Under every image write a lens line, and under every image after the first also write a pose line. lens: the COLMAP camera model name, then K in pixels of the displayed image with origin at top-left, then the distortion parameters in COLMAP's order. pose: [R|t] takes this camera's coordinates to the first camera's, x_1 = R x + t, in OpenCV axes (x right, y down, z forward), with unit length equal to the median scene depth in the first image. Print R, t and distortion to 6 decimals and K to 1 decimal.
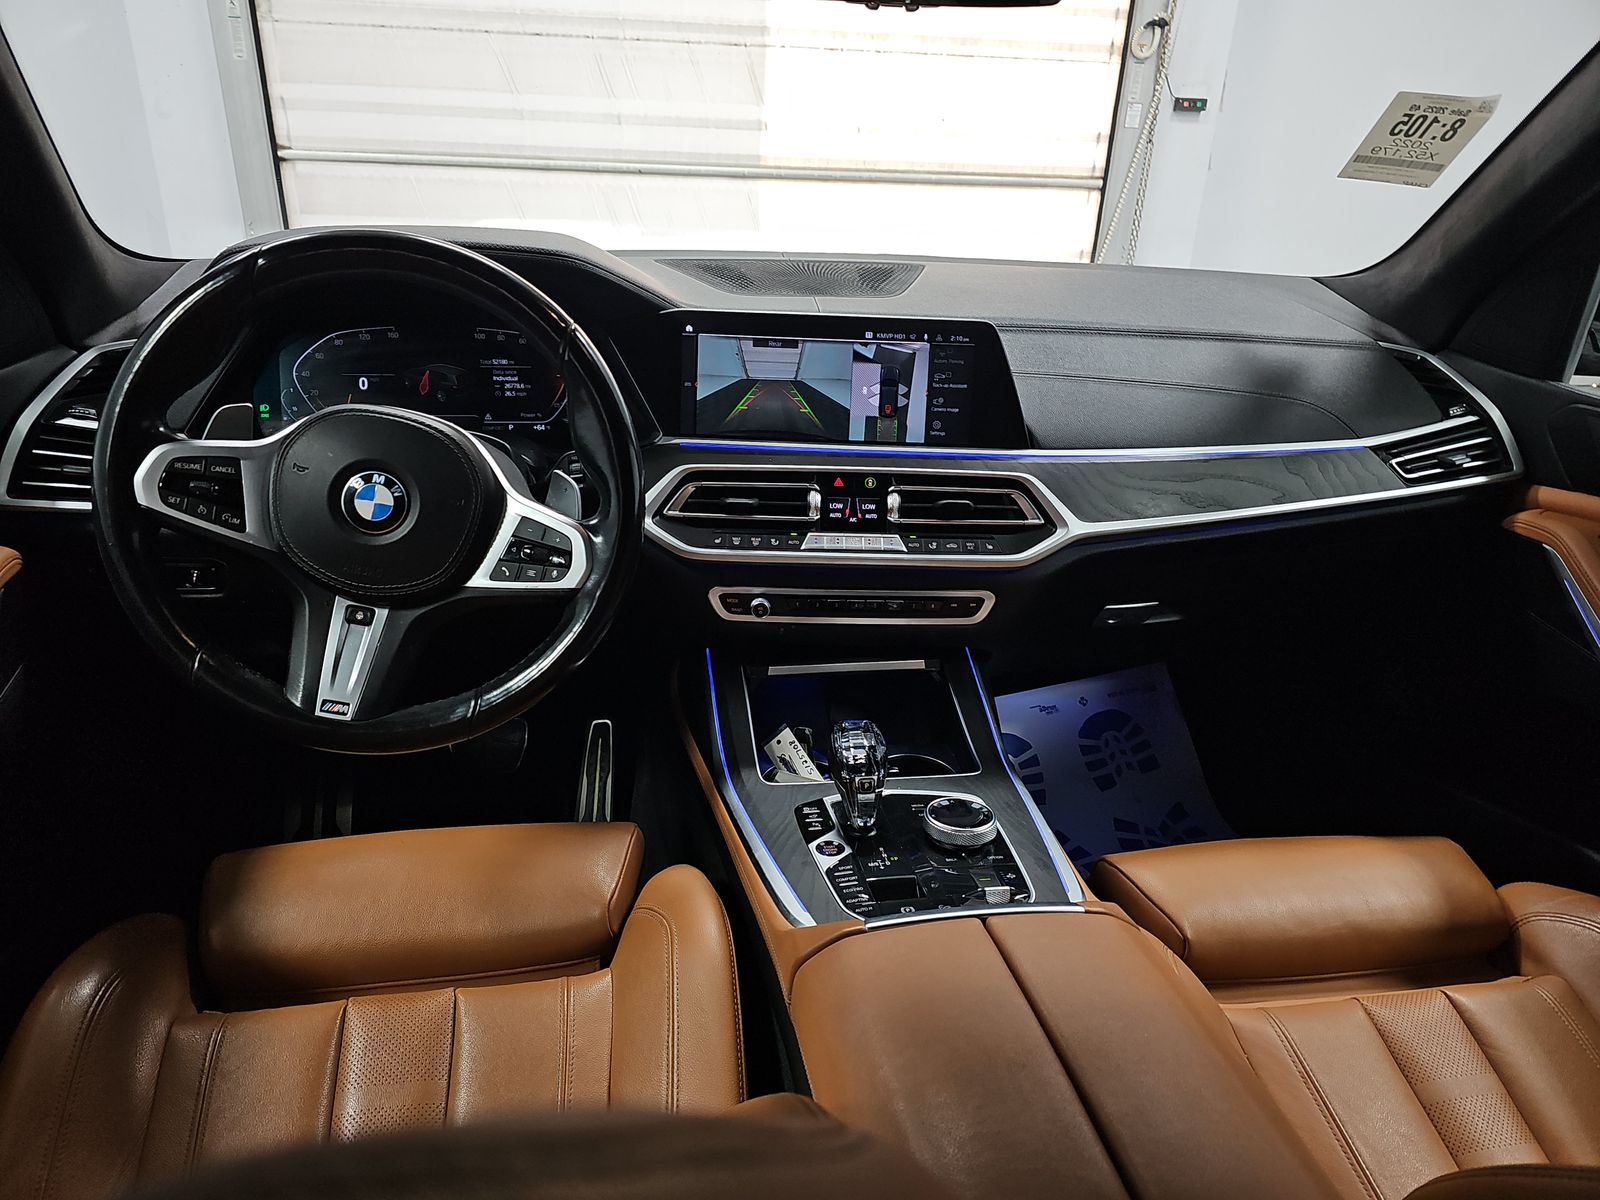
lens RADIAL K [[1060.8, 0, 803.1], [0, 1060.8, 622.6], [0, 0, 1]] dist [0.047320, -0.000894]
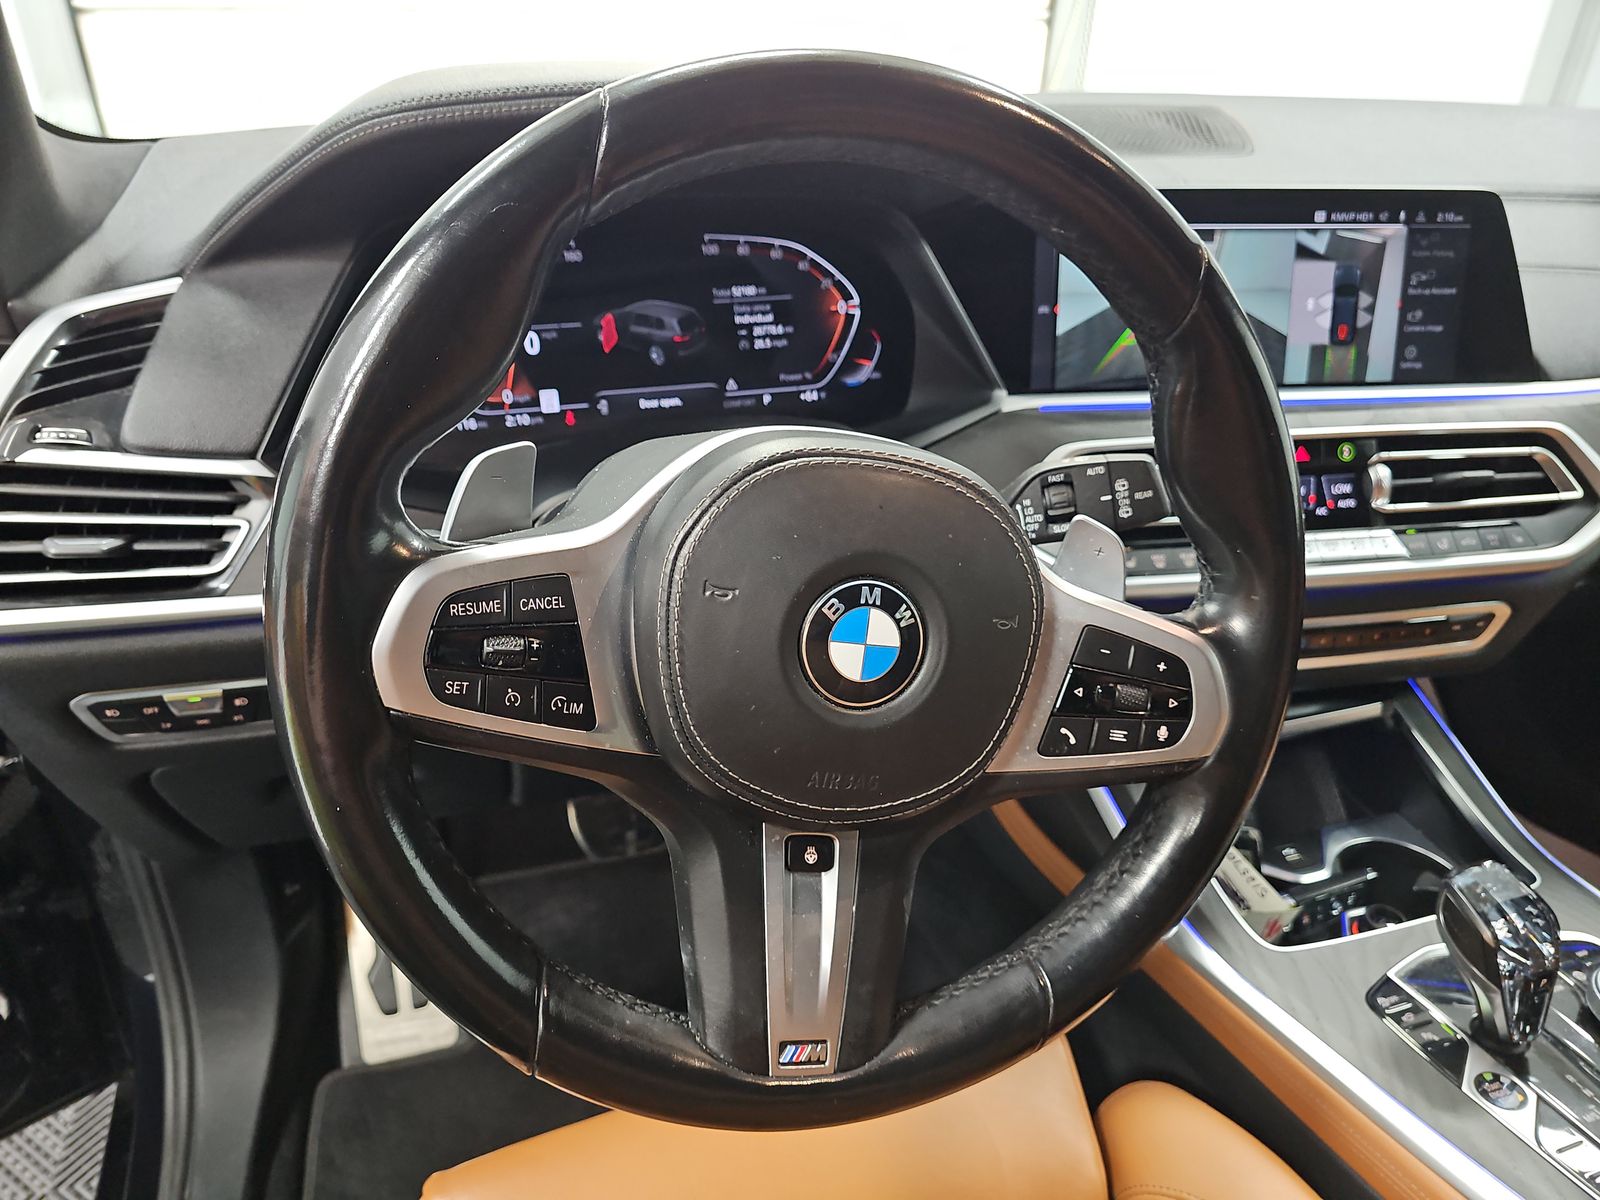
lens RADIAL K [[1058.2, 0, 766.1], [0, 1058.2, 595.8], [0, 0, 1]] dist [0.059755, -0.081046]
pose [[0.987883, -0.087875, 0.127924, -0.368310], [0.074513, 0.991598, 0.105743, -0.137426], [-0.136142, -0.094930, 0.986131, 0.392279]]
